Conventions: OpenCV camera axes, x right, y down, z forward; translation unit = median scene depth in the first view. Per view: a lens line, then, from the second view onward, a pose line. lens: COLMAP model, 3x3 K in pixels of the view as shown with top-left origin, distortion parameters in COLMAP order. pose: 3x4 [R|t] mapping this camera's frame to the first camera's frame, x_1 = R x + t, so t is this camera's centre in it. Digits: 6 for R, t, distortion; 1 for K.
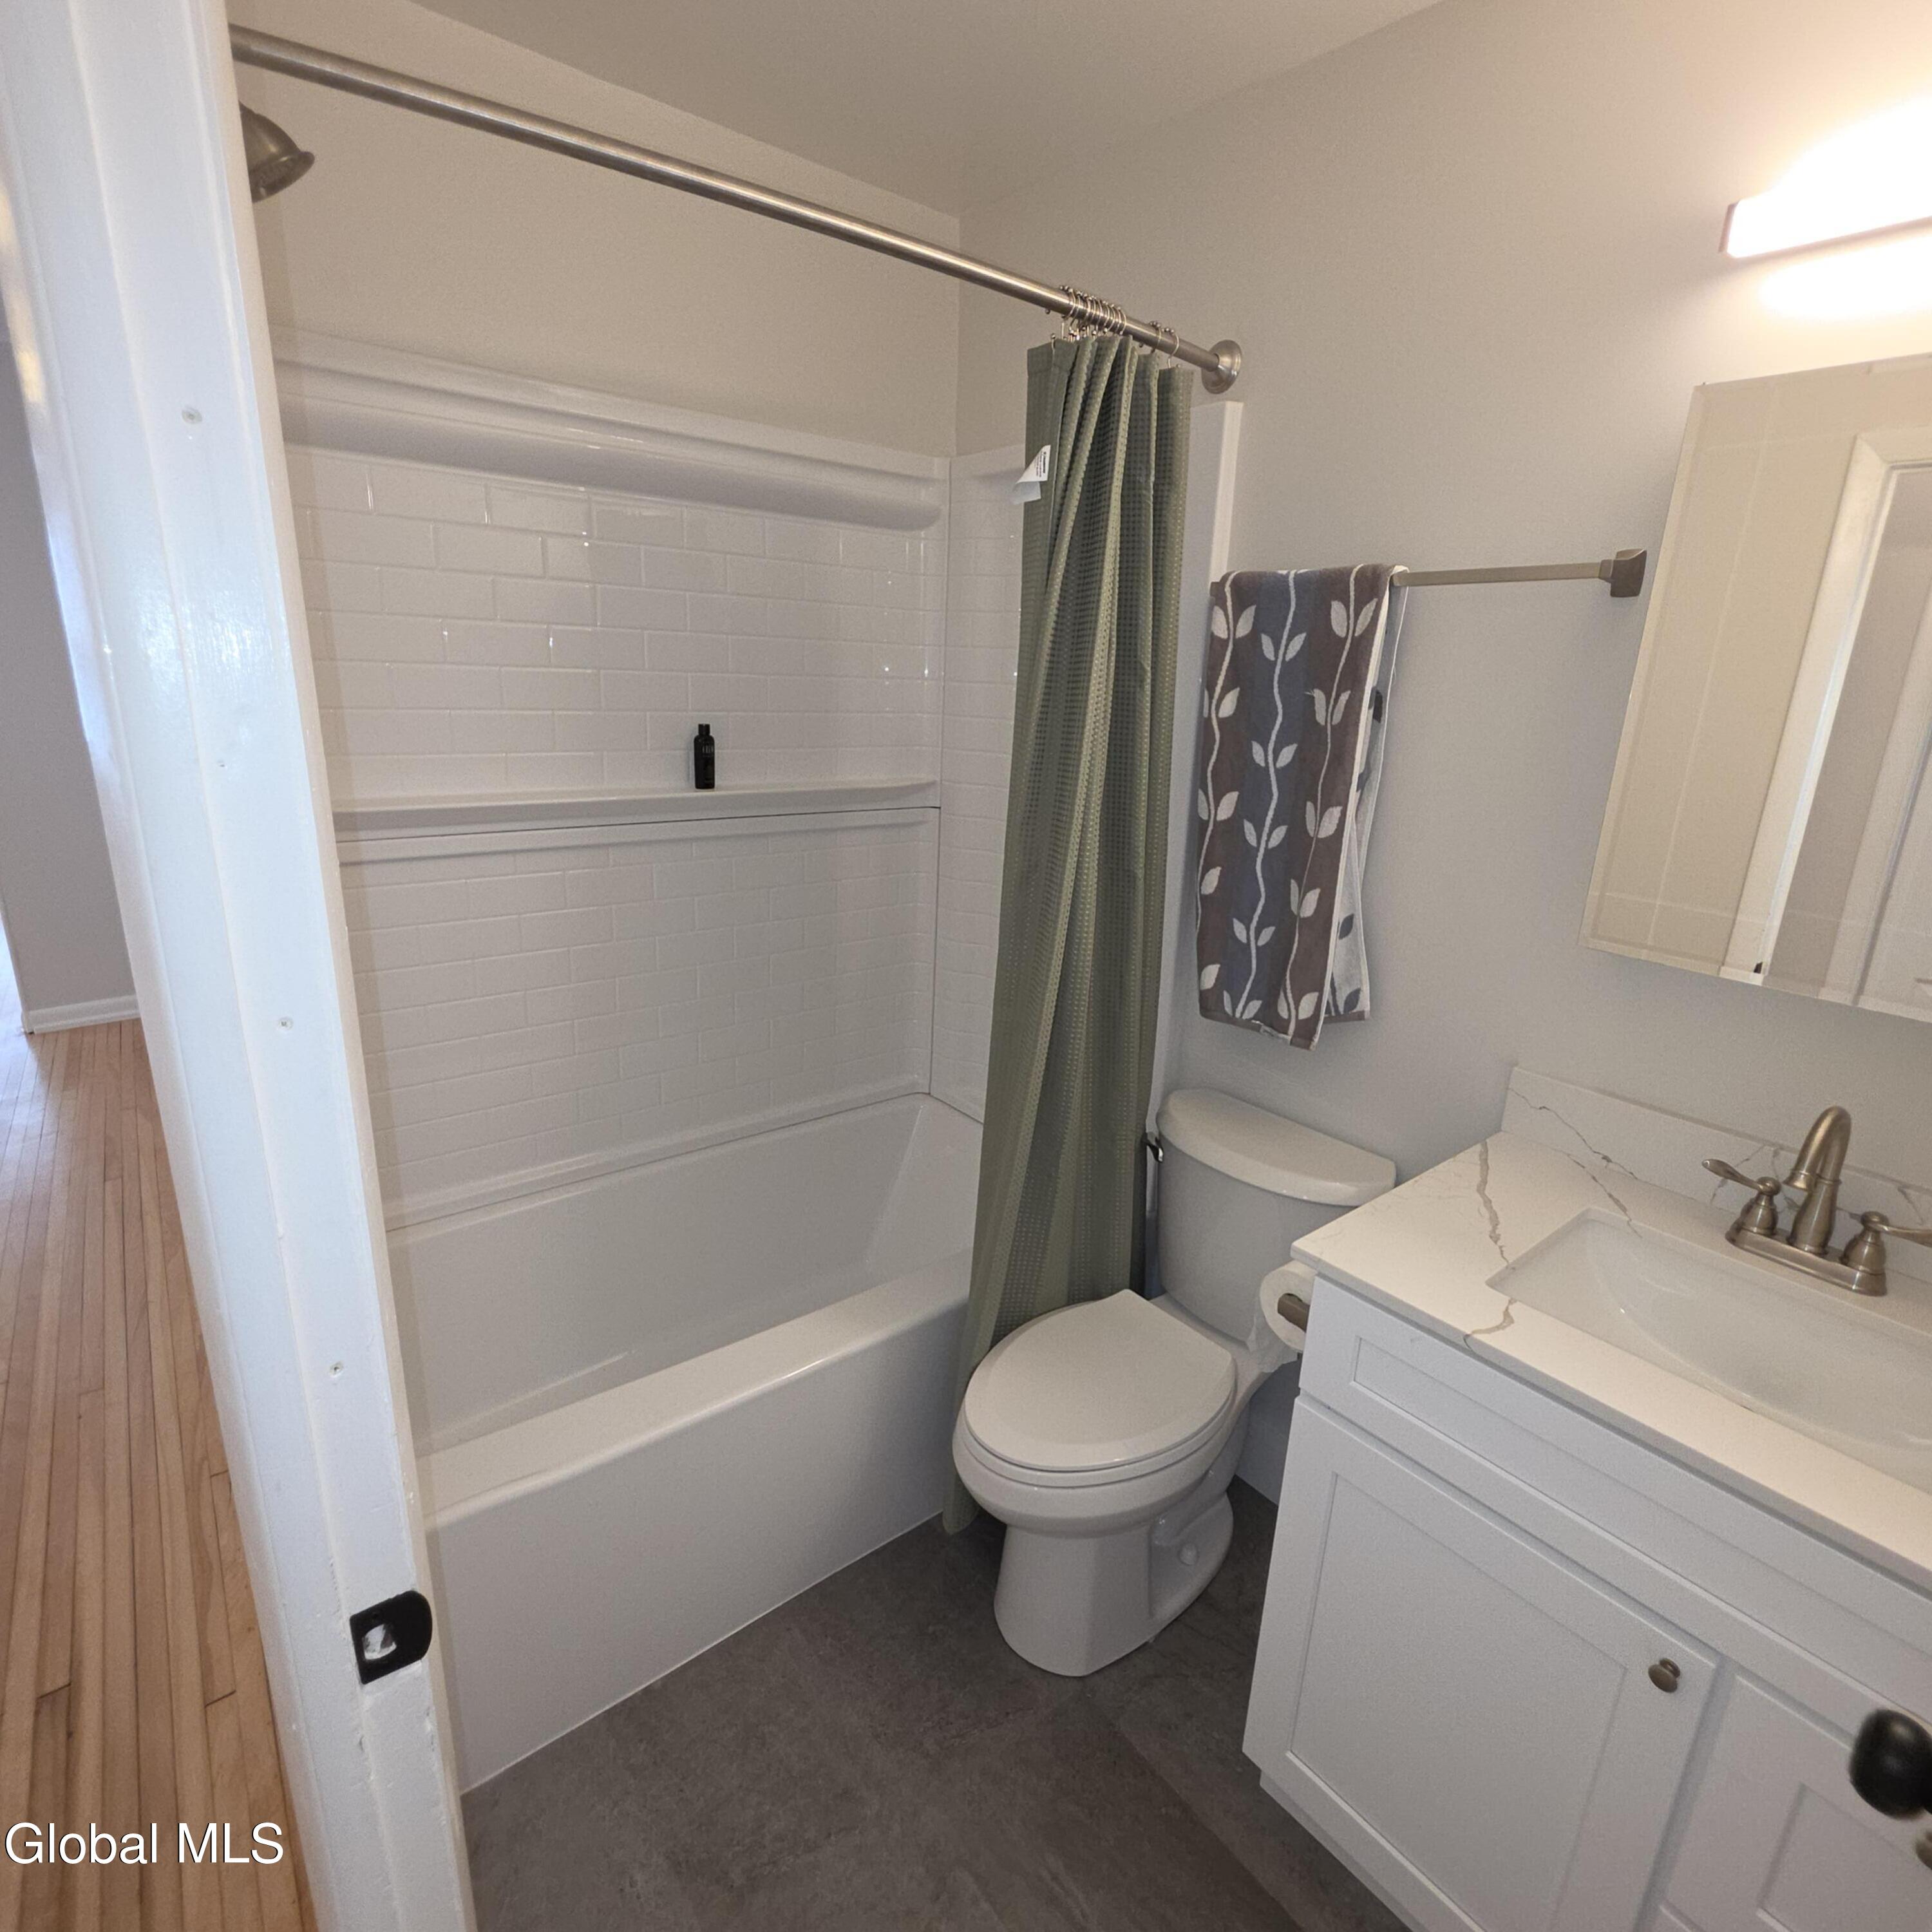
lens RADIAL K [[1038.8, 0, 962.8], [0, 1038.8, 965.9], [0, 0, 1]] dist [-0.004453, 0.001654]
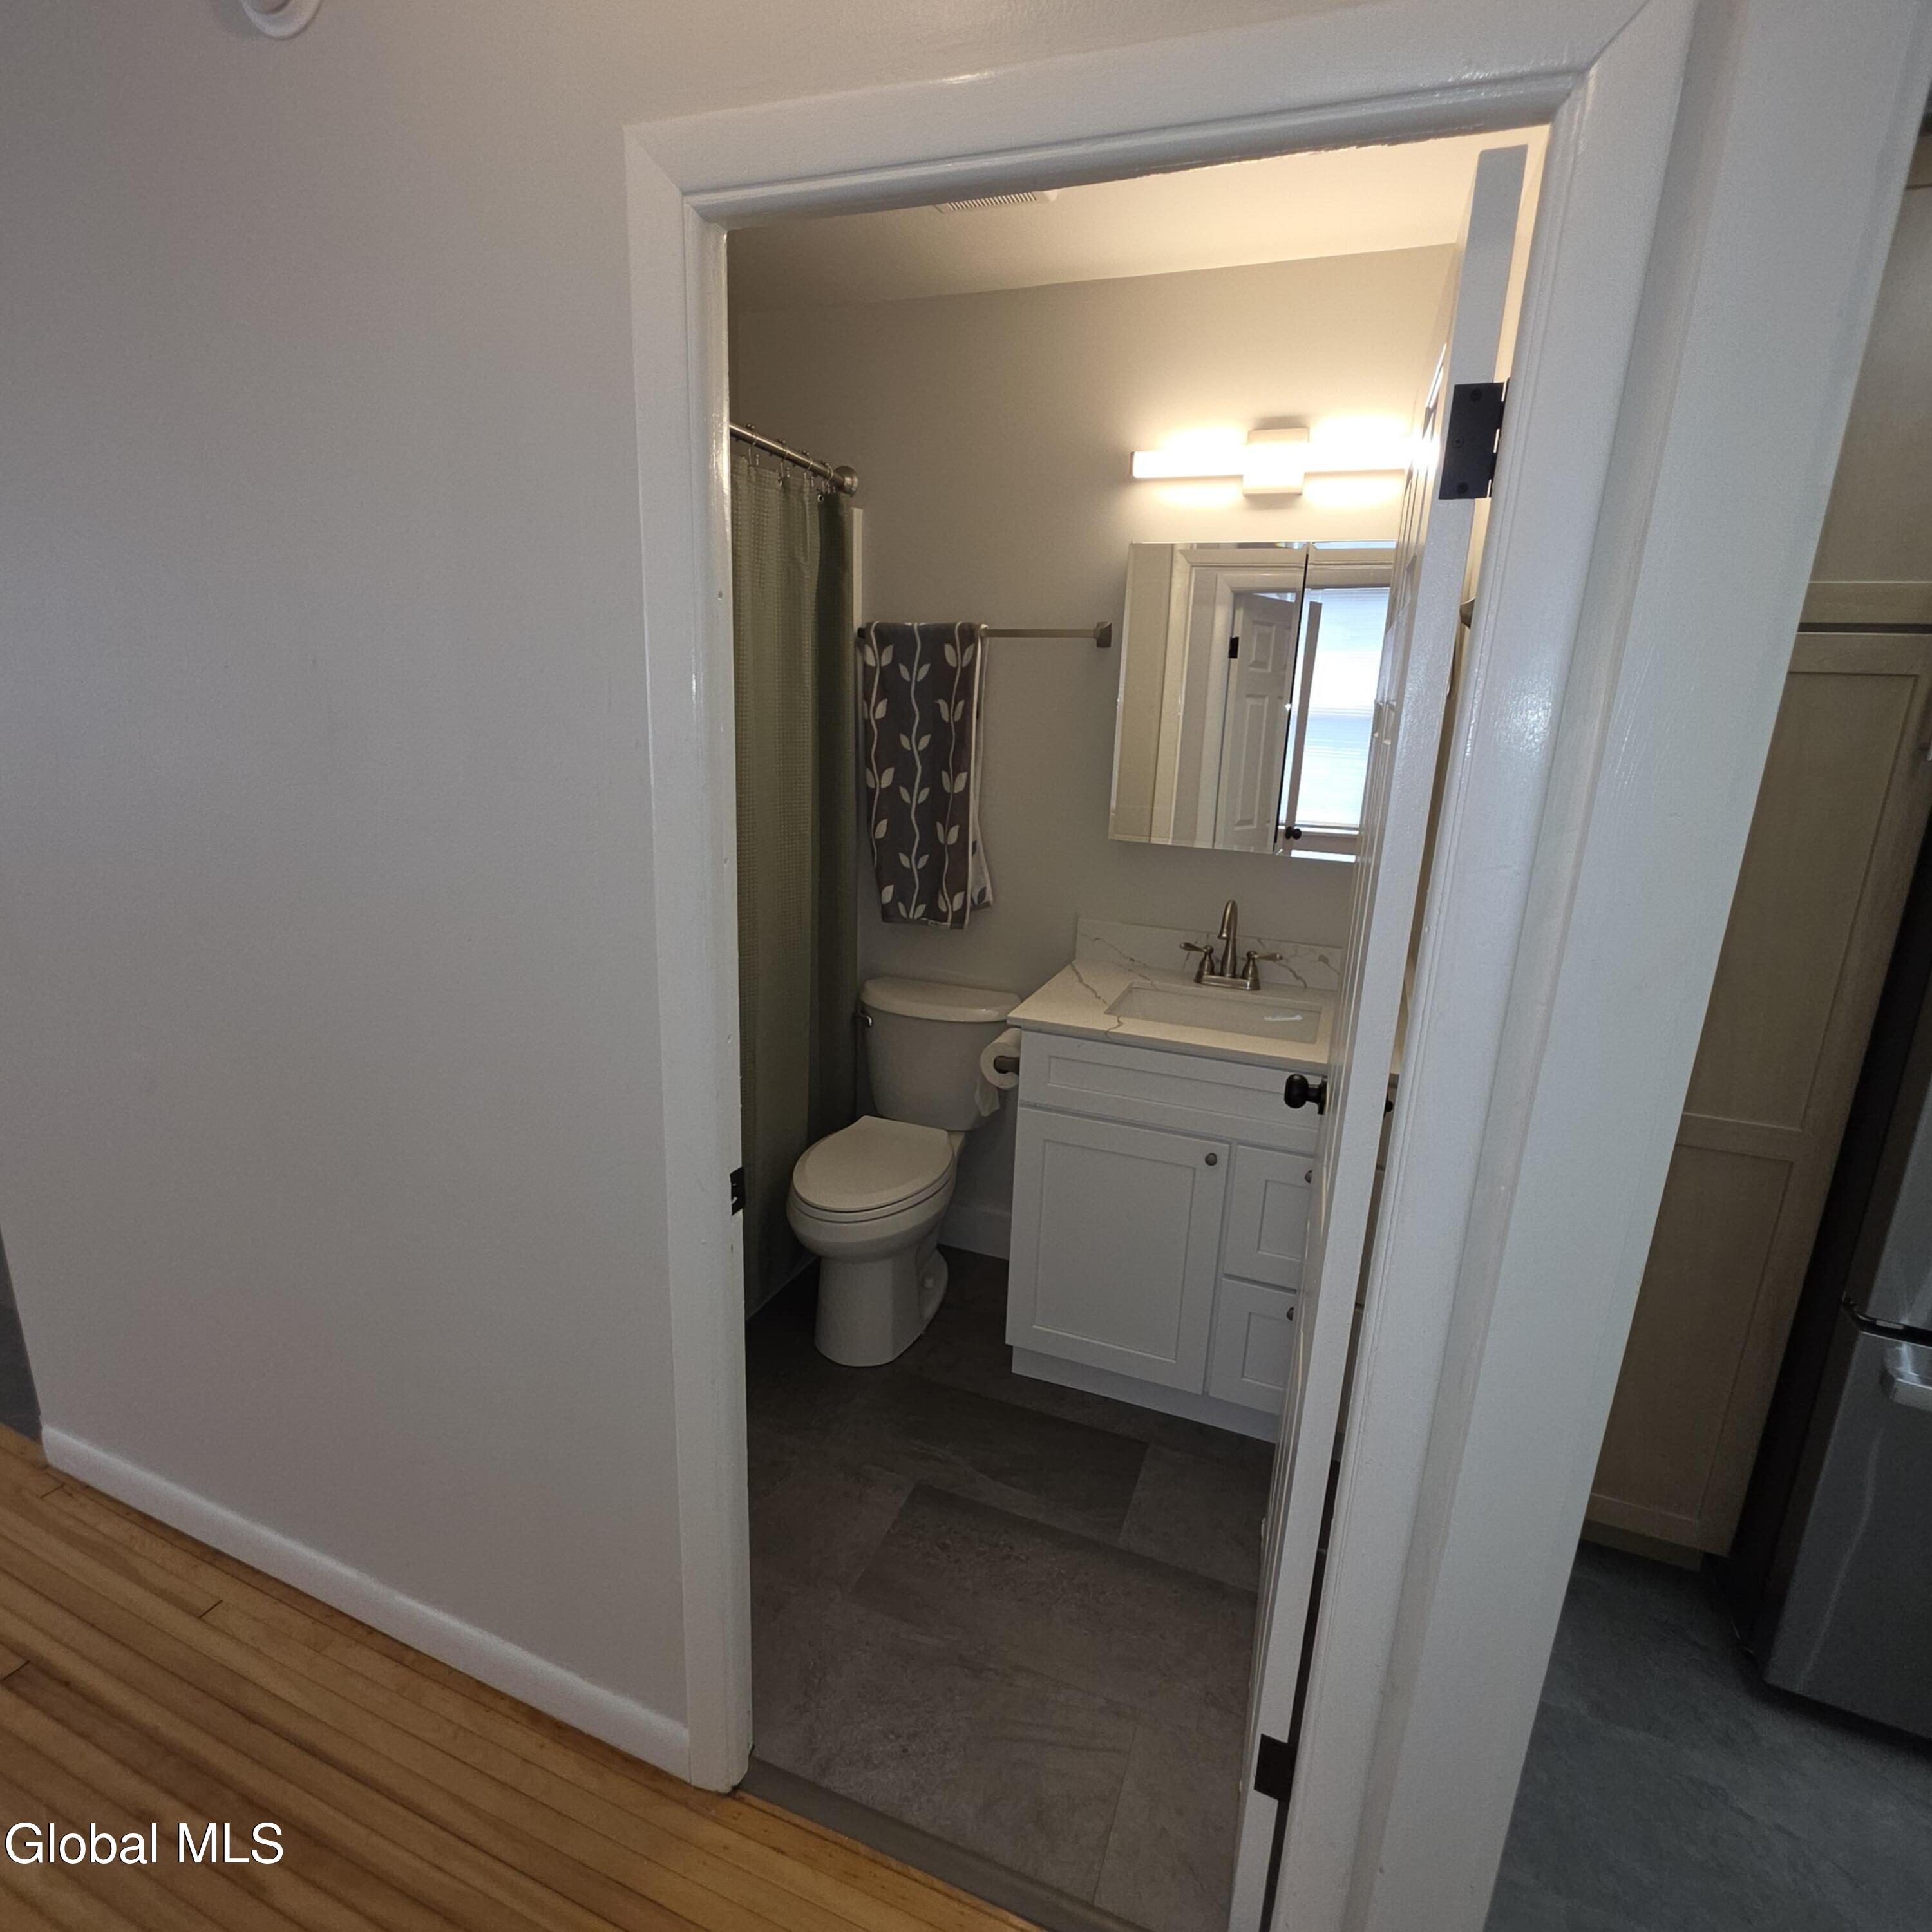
lens RADIAL K [[1033.5, 0, 966.0], [0, 1033.5, 966.0], [0, 0, 1]] dist [-0.006191, -0.000574]
pose [[0.867259, -0.131079, 0.480293, -0.423901], [0.134988, 0.990491, 0.026573, 0.096522], [-0.479208, 0.041788, 0.876706, -0.370851]]
